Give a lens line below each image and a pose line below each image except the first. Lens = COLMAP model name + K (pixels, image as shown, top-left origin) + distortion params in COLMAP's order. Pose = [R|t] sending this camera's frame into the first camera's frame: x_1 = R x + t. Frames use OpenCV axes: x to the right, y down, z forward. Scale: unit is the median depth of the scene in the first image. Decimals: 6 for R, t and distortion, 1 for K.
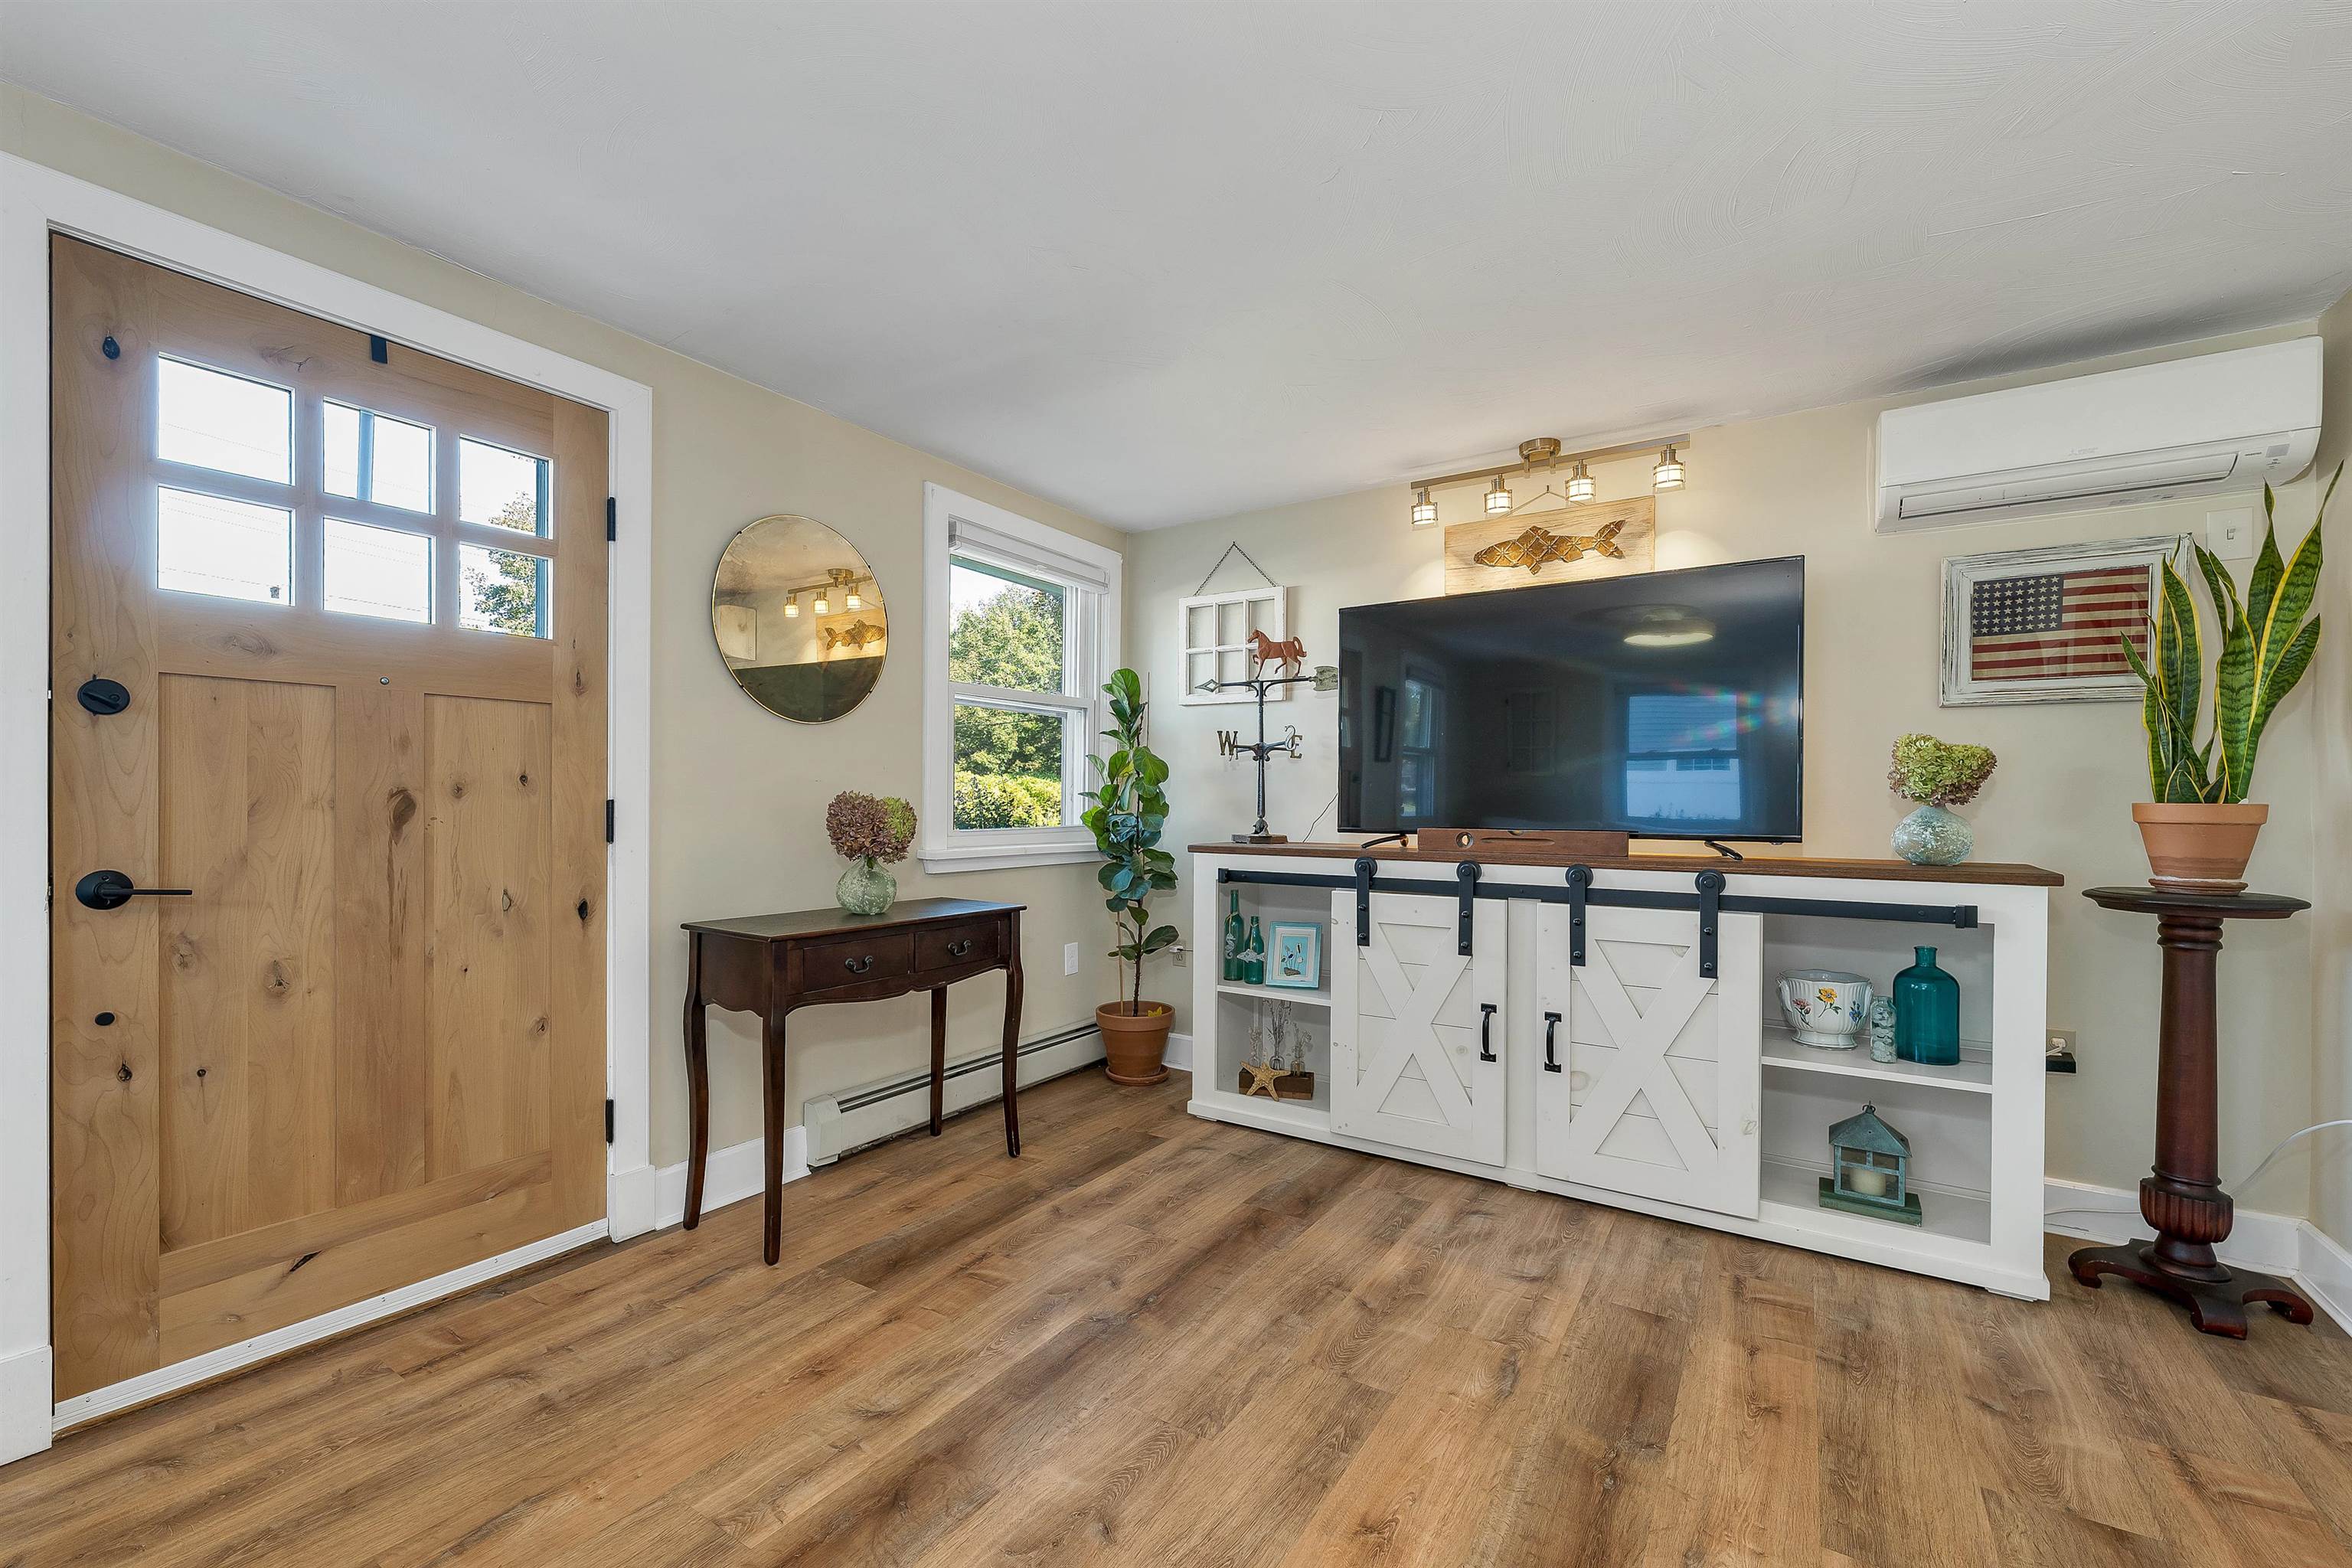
lens RADIAL K [[985.8, 0, 1173.0], [0, 985.8, 797.9], [0, 0, 1]] dist [-0.002477, -0.000022]
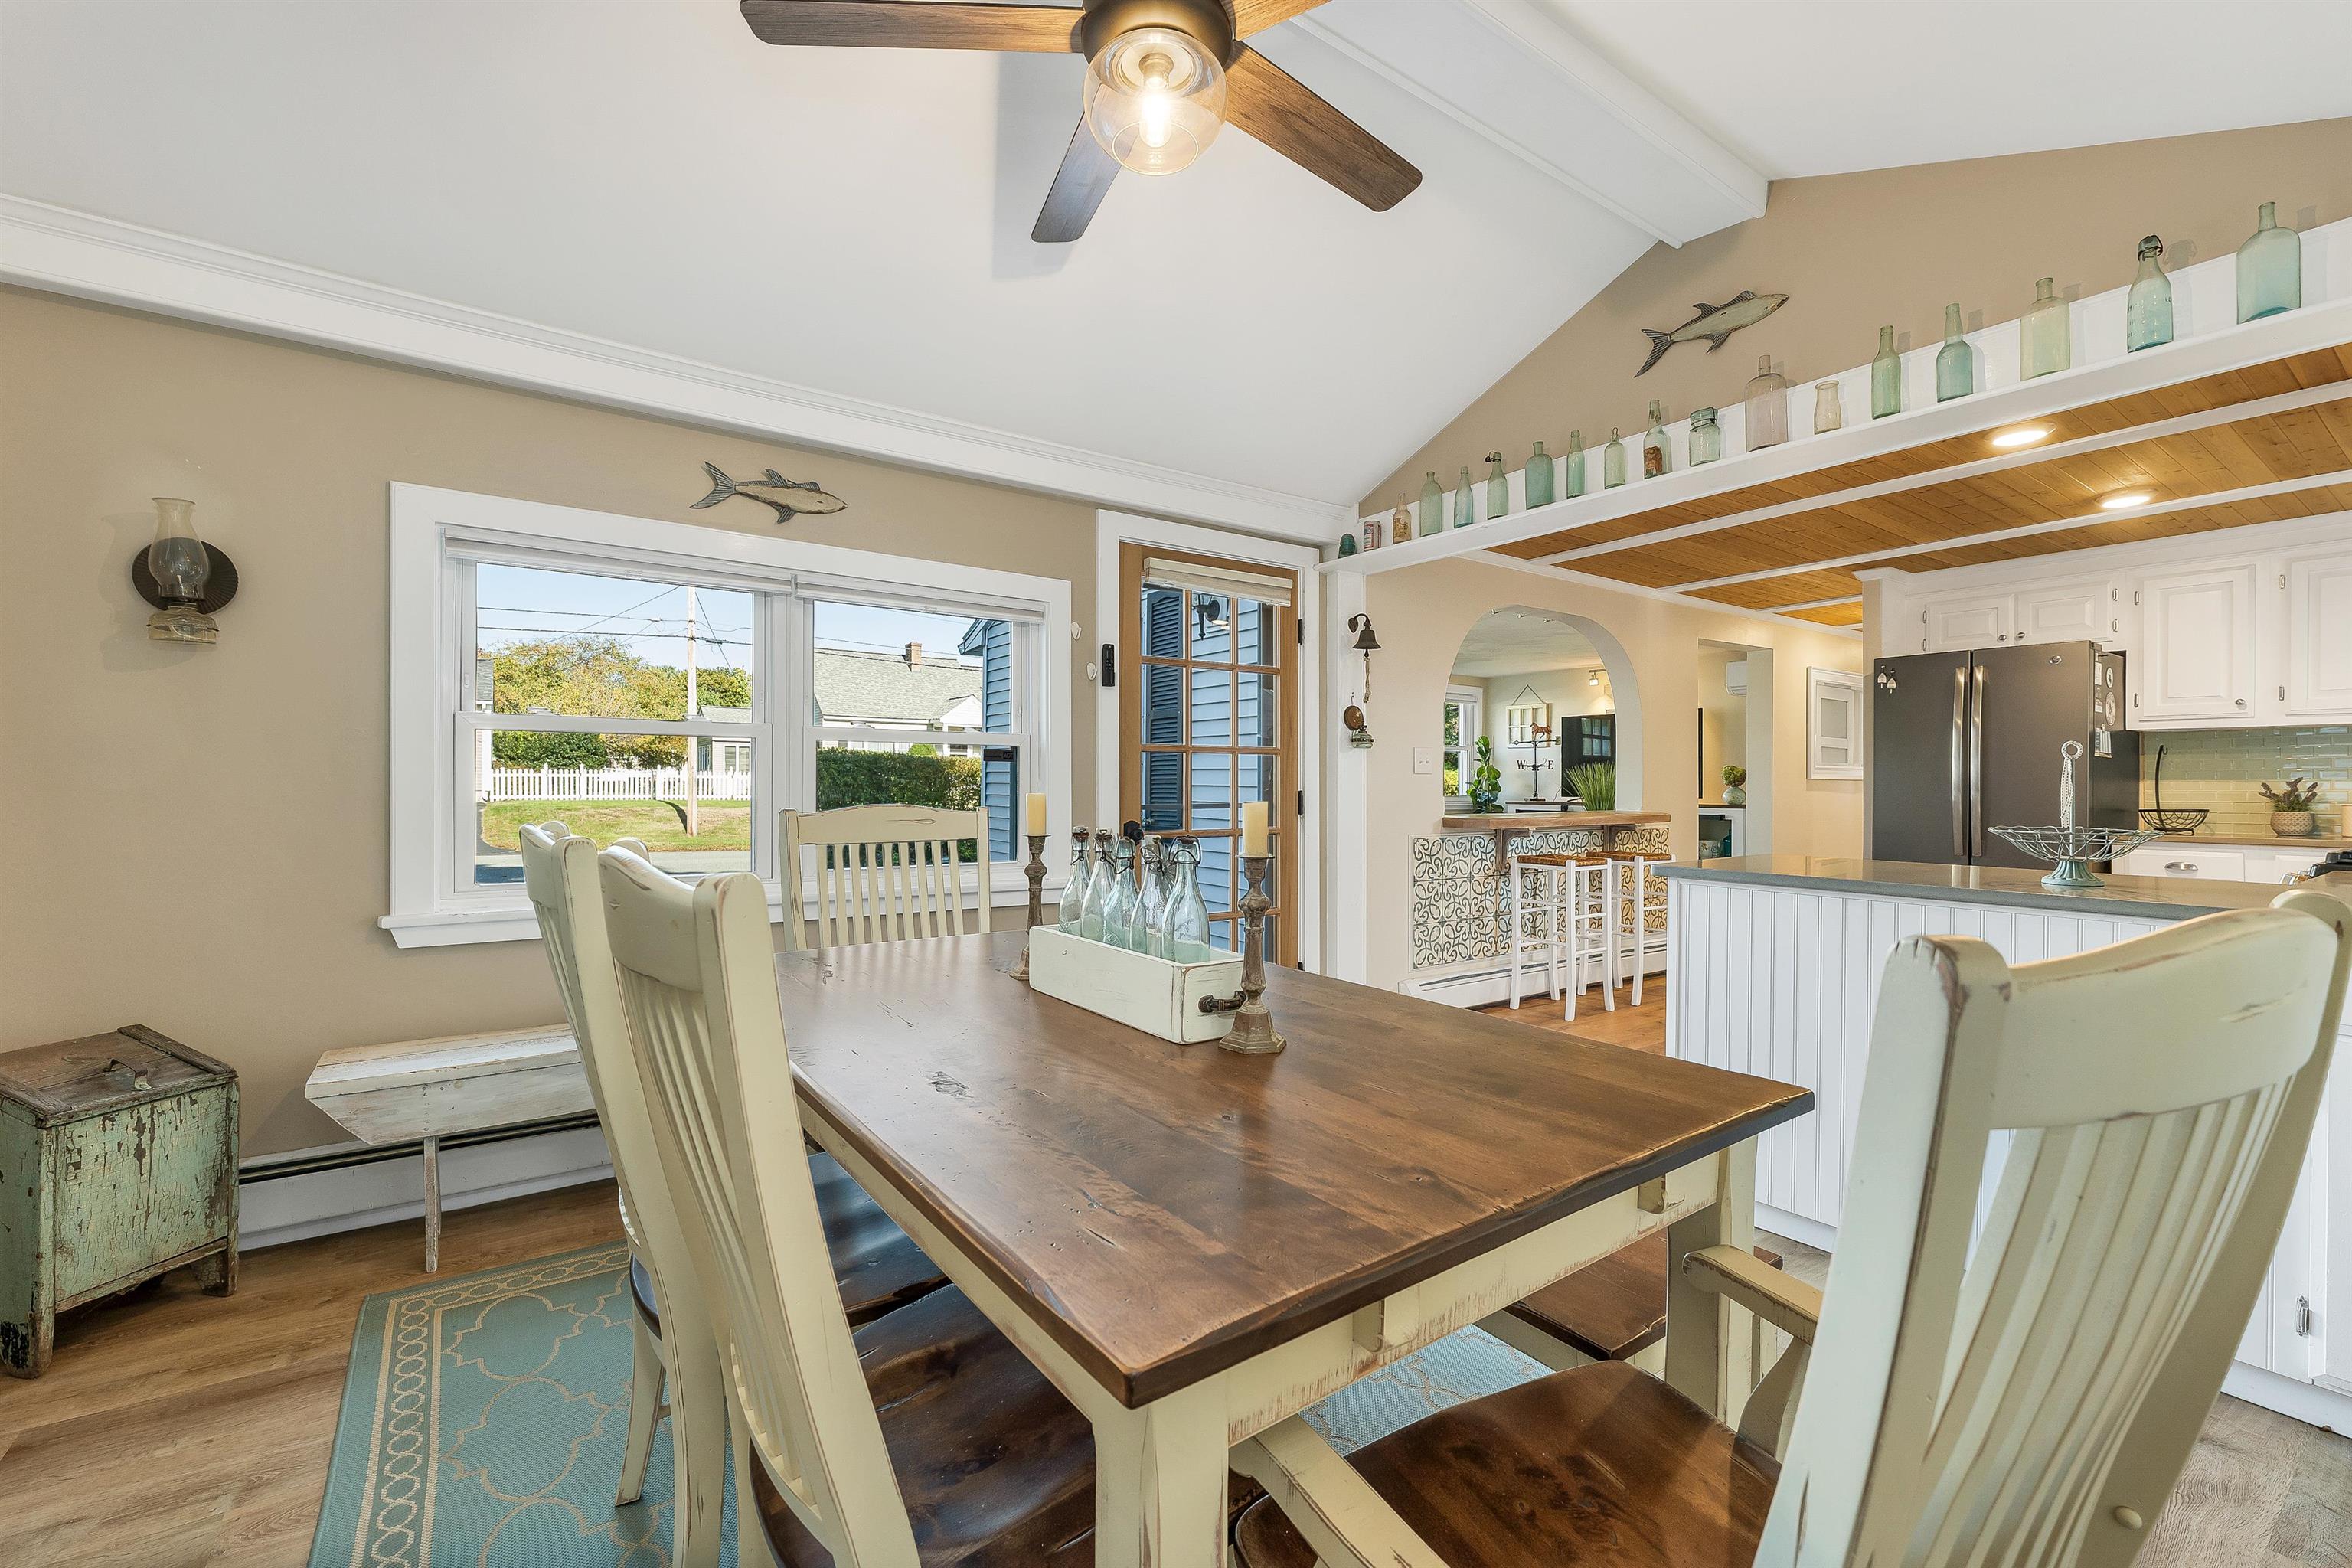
lens RADIAL K [[985.8, 0, 1175.0], [0, 985.8, 771.5], [0, 0, 1]] dist [-0.002477, -0.000022]
pose [[0.928745, -0.006851, -0.370656, 0.168567], [0.001496, 0.999890, -0.014733, 0.002638], [0.370717, 0.013128, 0.928653, -1.826961]]
